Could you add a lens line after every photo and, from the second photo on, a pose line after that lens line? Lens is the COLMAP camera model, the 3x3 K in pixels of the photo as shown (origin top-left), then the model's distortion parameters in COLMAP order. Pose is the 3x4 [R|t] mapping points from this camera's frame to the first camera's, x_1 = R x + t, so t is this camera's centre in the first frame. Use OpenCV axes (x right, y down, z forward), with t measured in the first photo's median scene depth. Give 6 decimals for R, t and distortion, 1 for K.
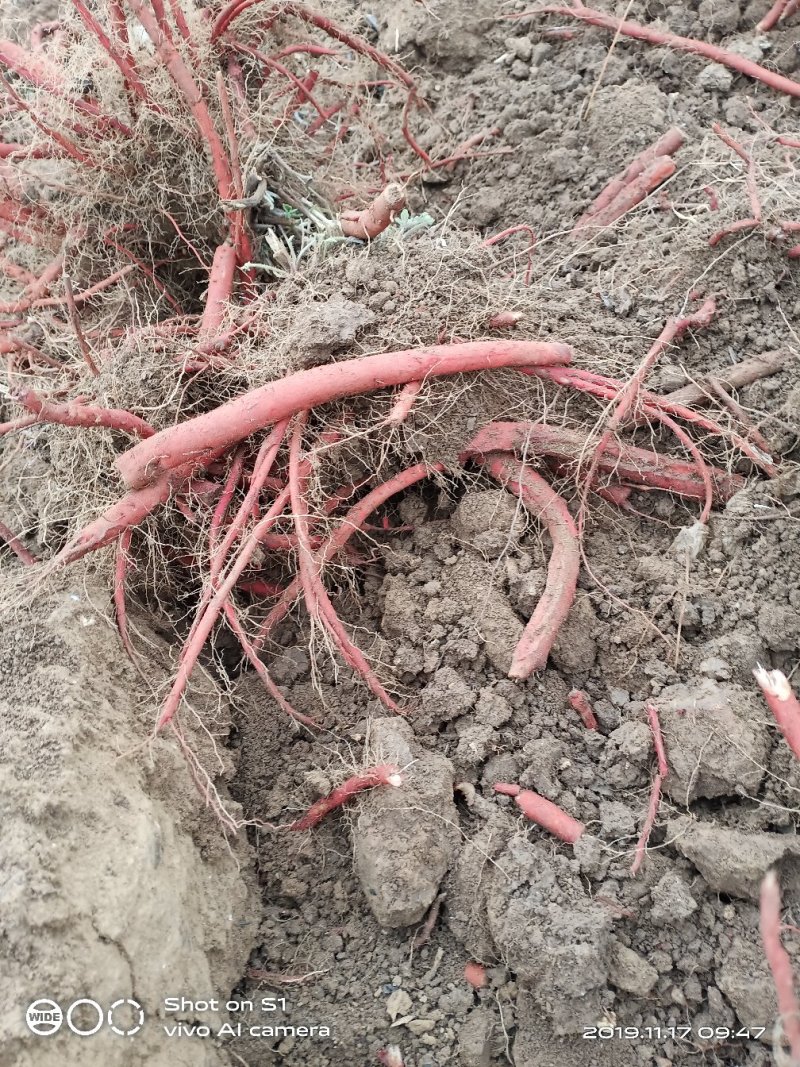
lens RADIAL K [[817.7, 0, 400.0], [0, 817.7, 533.5], [0, 0, 1]] dist [-0.000037, -0.052990]
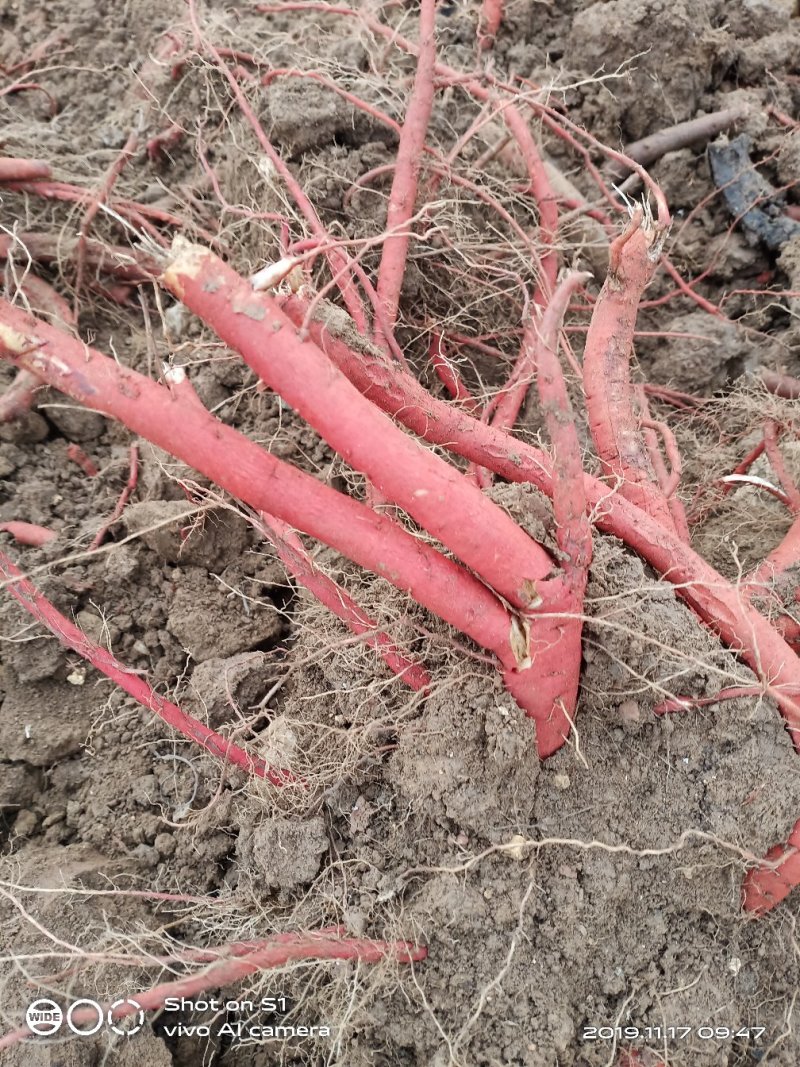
lens RADIAL K [[817.7, 0, 400.0], [0, 817.7, 533.5], [0, 0, 1]] dist [-0.000037, -0.052990]
pose [[0.961921, -0.130528, 0.240146, 0.357624], [0.131799, 0.991217, 0.010835, 0.354656], [-0.239451, 0.021228, 0.970676, -0.217463]]
